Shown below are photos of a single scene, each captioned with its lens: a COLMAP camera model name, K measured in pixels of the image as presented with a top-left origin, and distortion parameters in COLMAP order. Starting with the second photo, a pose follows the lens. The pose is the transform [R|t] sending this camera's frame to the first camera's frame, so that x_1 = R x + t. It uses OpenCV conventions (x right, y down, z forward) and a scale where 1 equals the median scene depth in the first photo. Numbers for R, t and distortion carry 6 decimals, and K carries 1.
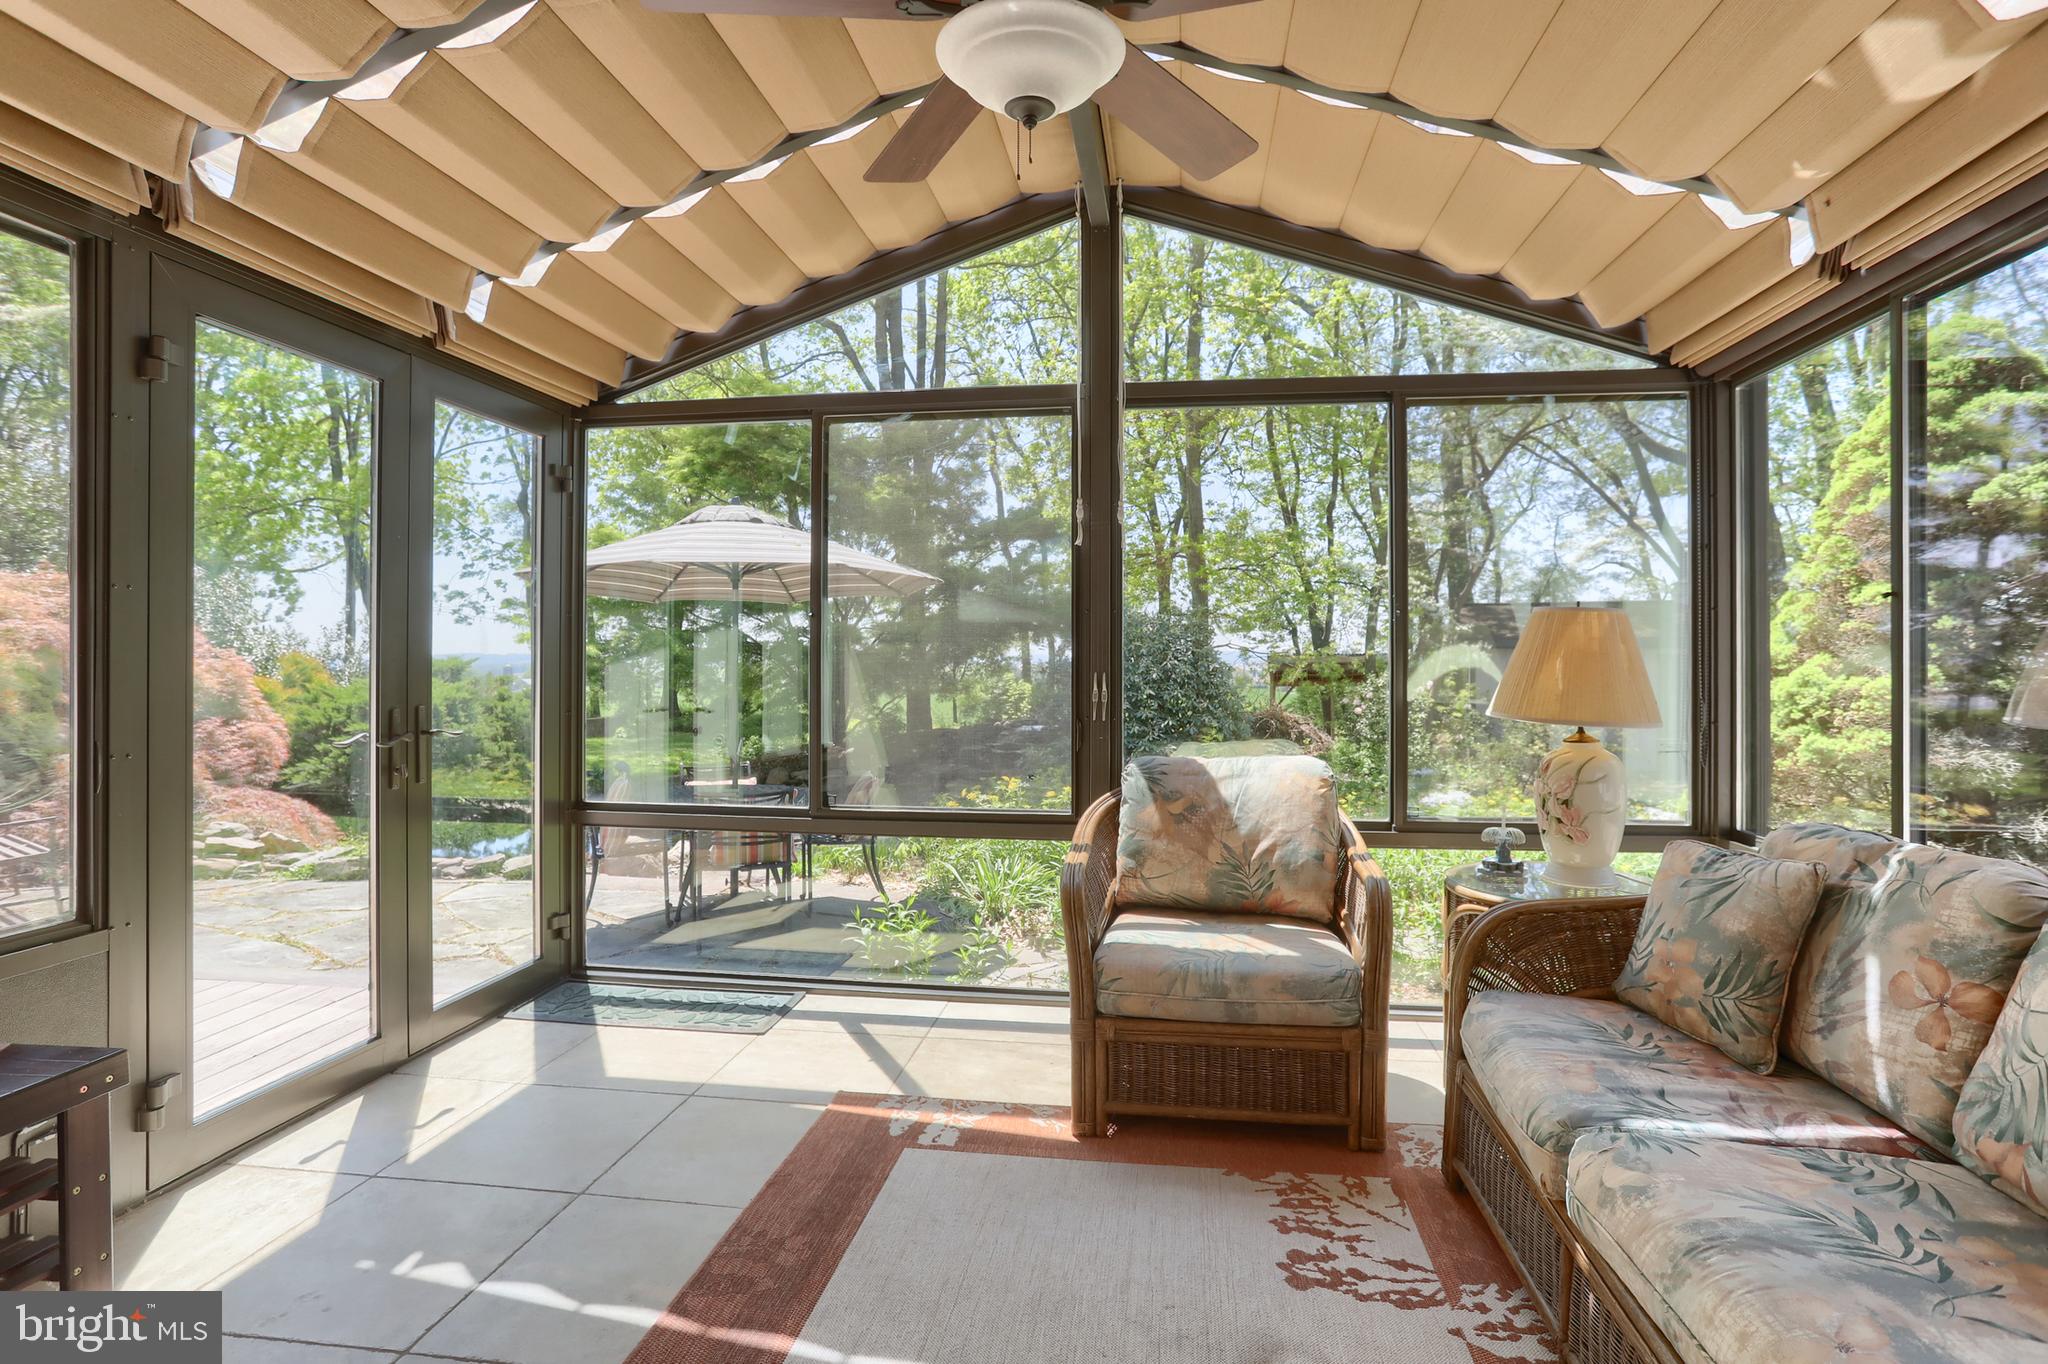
lens RADIAL K [[1010.5, 0, 1029.7], [0, 1010.5, 668.3], [0, 0, 1]] dist [-0.049352, 0.028765]
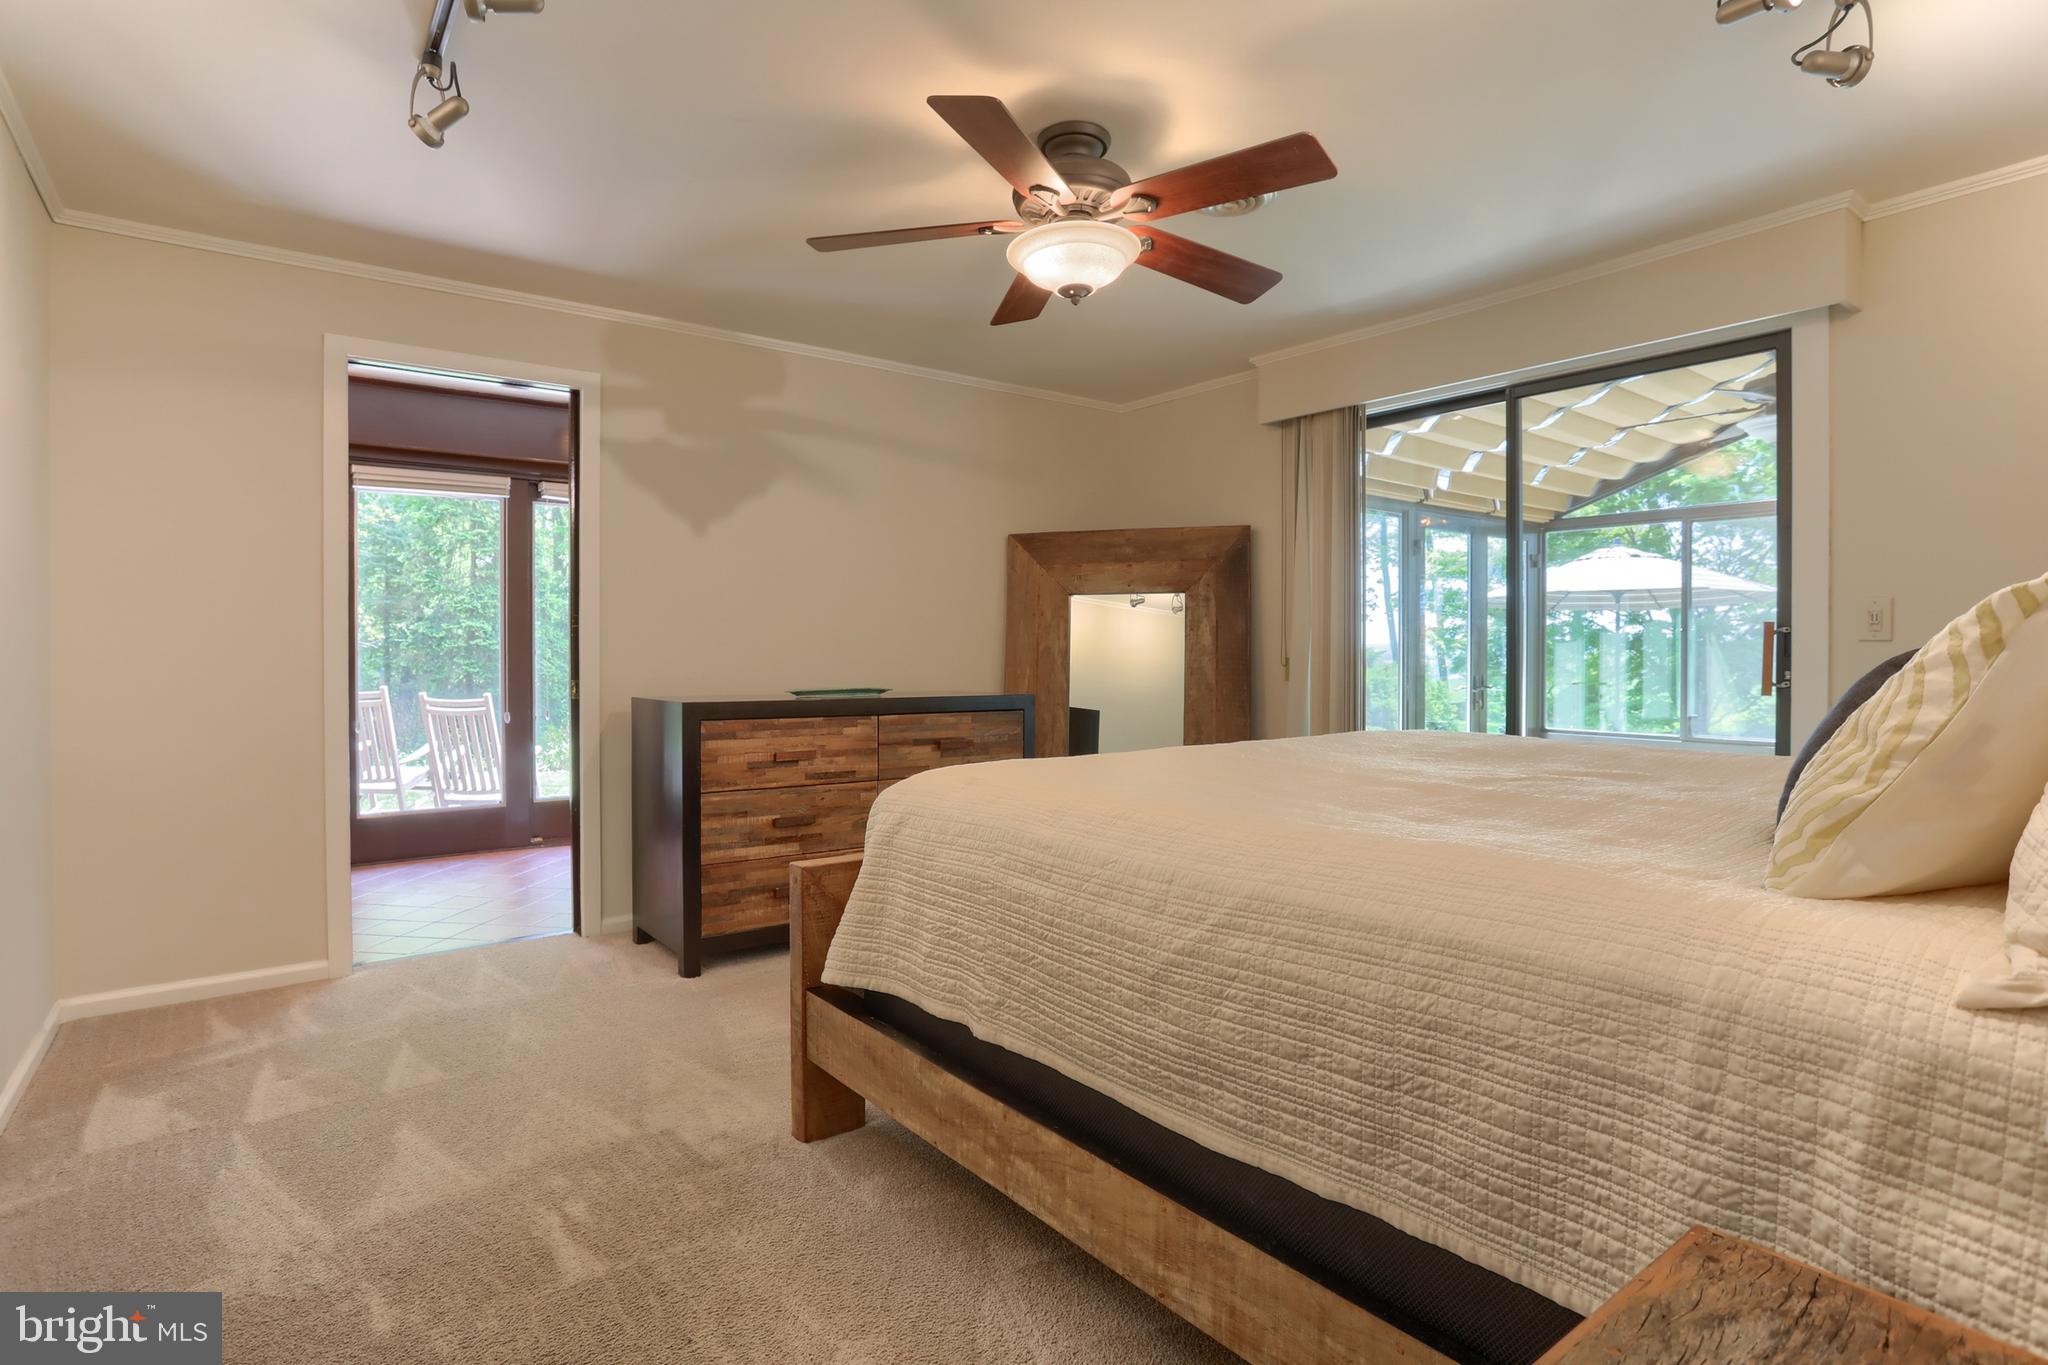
lens RADIAL K [[1050.3, 0, 1015.0], [0, 1050.3, 639.6], [0, 0, 1]] dist [-0.066304, 0.037095]
pose [[0.710368, -0.004517, -0.703816, 0.226553], [-0.007632, 0.999871, -0.014120, -0.000495], [0.703789, 0.015402, 0.710242, -1.120436]]
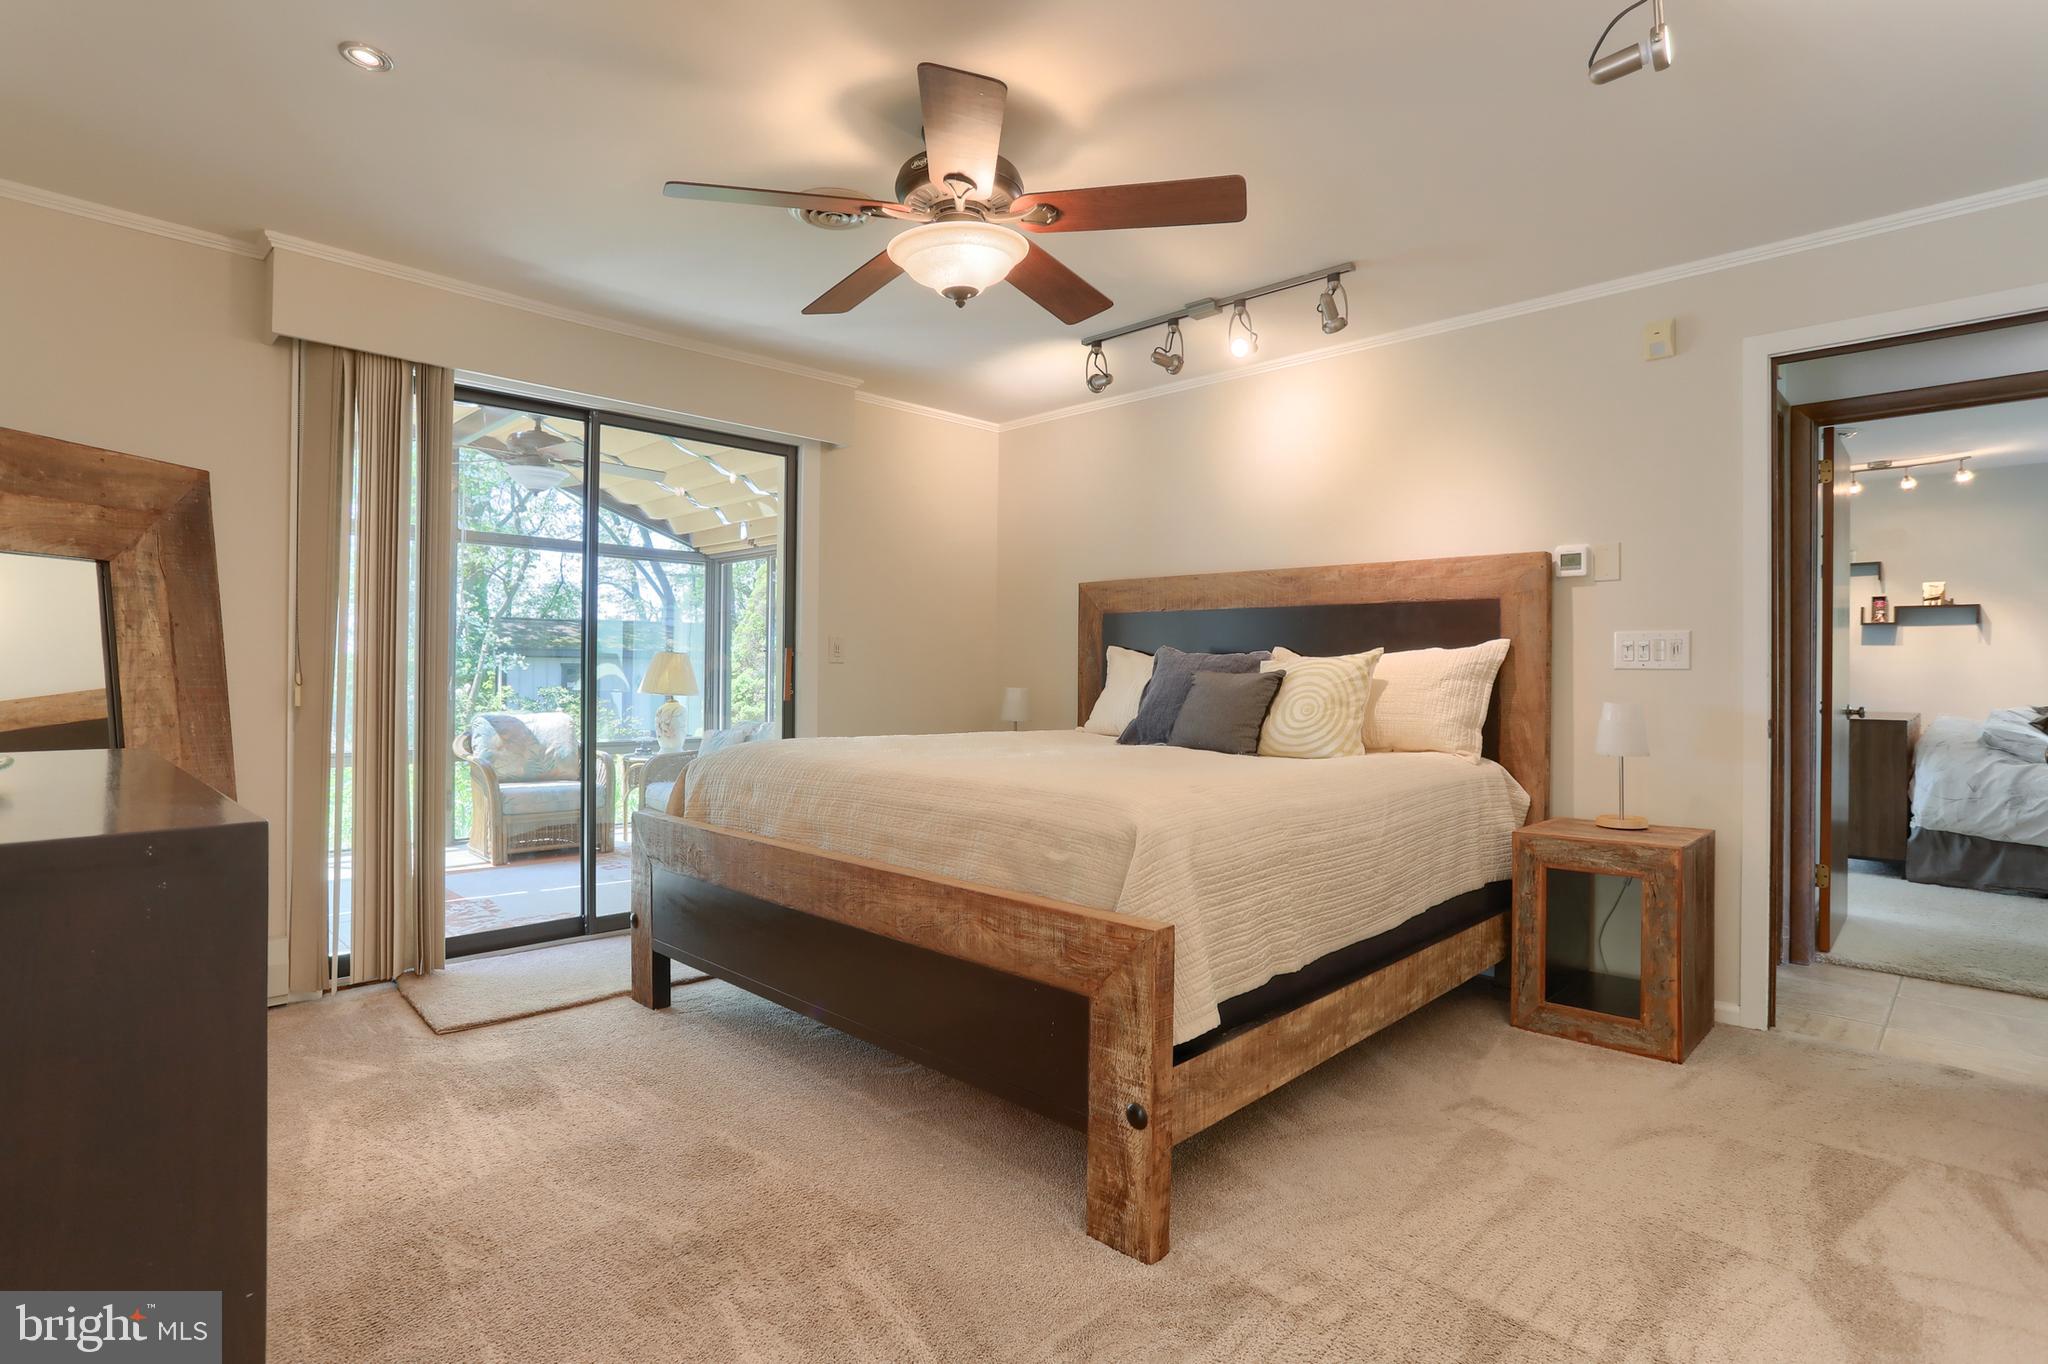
lens RADIAL K [[1010.5, 0, 1029.7], [0, 1010.5, 668.3], [0, 0, 1]] dist [-0.049352, 0.028765]
pose [[0.589111, 0.009780, 0.807993, -0.783719], [-0.004900, 0.999952, -0.008531, 0.001585], [-0.808037, 0.001066, 0.589131, -1.004016]]
